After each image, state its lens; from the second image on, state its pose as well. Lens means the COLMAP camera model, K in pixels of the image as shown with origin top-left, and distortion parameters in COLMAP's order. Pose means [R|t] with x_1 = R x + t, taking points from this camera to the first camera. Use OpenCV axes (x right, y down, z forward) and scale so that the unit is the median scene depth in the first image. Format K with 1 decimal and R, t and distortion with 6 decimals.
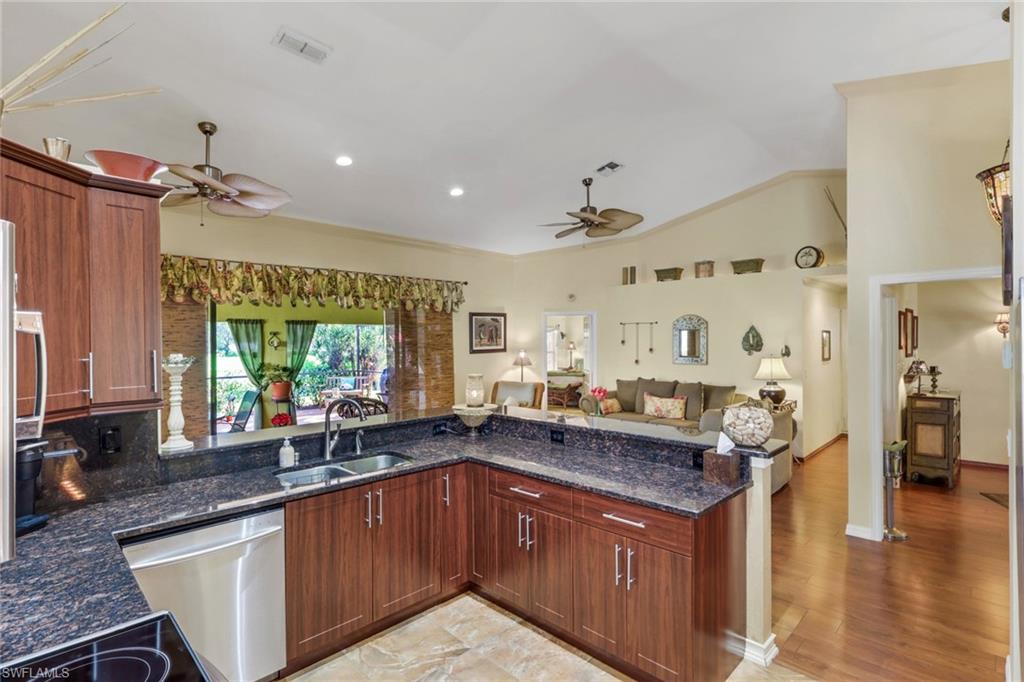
lens RADIAL K [[488.0, 0, 509.2], [0, 488.0, 341.8], [0, 0, 1]] dist [0.001285, -0.000583]
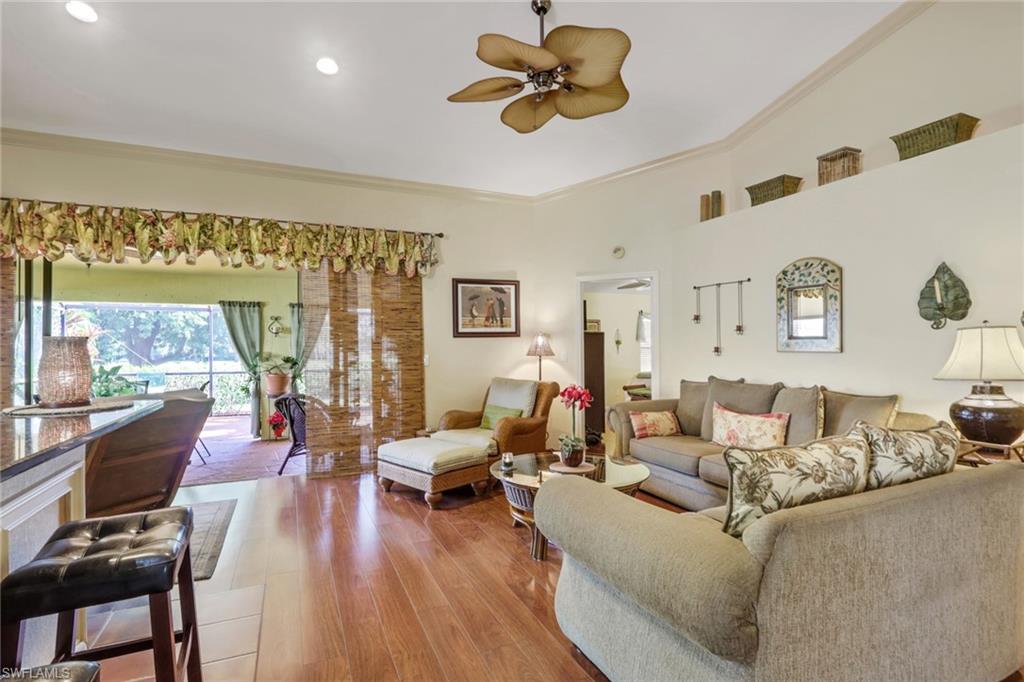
lens RADIAL K [[488.0, 0, 518.2], [0, 488.0, 343.1], [0, 0, 1]] dist [0.001285, -0.000583]
pose [[0.932941, -0.003399, -0.360013, 0.366969], [-0.001062, 0.999925, -0.012195, 0.058526], [0.360028, 0.011759, 0.932867, 0.545520]]
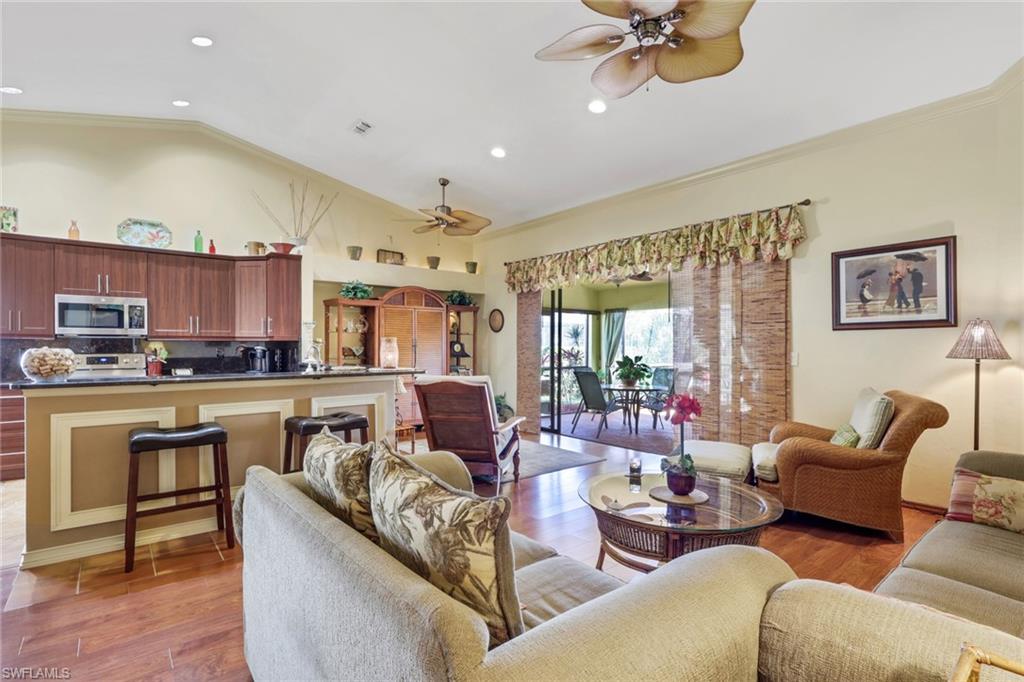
lens RADIAL K [[503.2, 0, 511.5], [0, 503.2, 346.6], [0, 0, 1]] dist [-0.000914, 0.001149]
pose [[-0.099661, 0.011426, -0.994956, 0.715268], [-0.005678, 0.999911, 0.012052, 0.053577], [0.995005, 0.006850, -0.099587, 1.006479]]
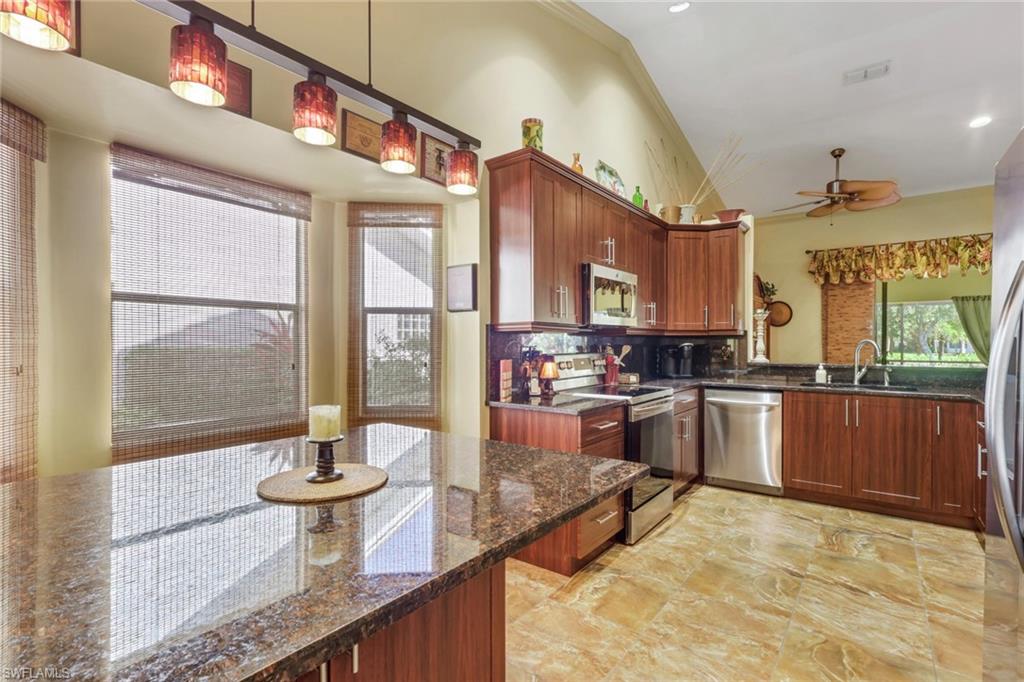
lens RADIAL K [[488.0, 0, 519.2], [0, 488.0, 344.9], [0, 0, 1]] dist [0.001285, -0.000583]
pose [[0.144425, 0.014872, -0.989404, 0.451858], [-0.003758, 0.999888, 0.014481, 0.062650], [0.989509, 0.001626, 0.144465, -0.061270]]
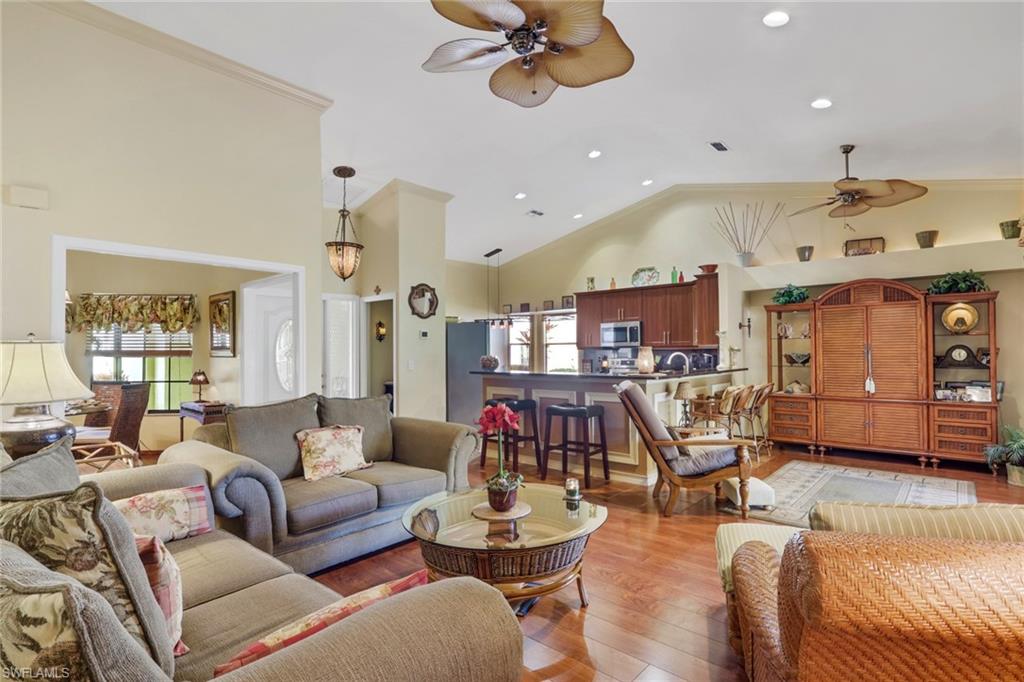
lens RADIAL K [[503.2, 0, 541.5], [0, 503.2, 346.3], [0, 0, 1]] dist [-0.000914, 0.001149]
pose [[-0.996832, 0.017368, -0.077612, 0.206614], [0.017727, 0.999835, -0.003941, 0.048289], [0.077531, -0.005304, -0.996976, 1.628089]]
